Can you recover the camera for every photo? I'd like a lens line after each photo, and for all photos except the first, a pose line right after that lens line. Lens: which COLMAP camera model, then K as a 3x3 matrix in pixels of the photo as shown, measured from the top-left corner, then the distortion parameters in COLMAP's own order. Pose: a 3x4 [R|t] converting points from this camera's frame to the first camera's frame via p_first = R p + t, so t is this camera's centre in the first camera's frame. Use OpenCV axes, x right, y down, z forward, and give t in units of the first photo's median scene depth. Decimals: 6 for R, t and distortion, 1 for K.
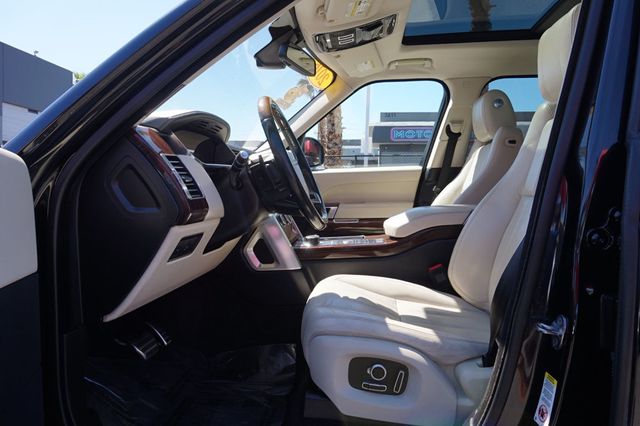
lens RADIAL K [[441.6, 0, 318.2], [0, 441.6, 211.7], [0, 0, 1]] dist [-0.029013, 0.026581]
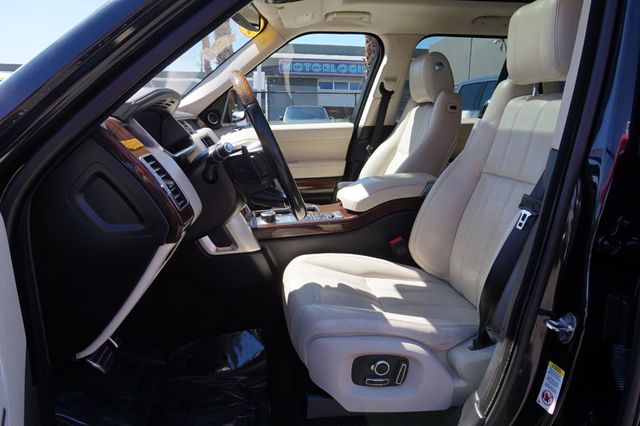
lens RADIAL K [[441.6, 0, 320.3], [0, 441.6, 212.7], [0, 0, 1]] dist [-0.029013, 0.026581]
pose [[0.965246, -0.053608, 0.255786, -0.174612], [0.013957, 0.987913, 0.154379, -0.105633], [-0.260971, -0.145443, 0.954327, 0.092124]]
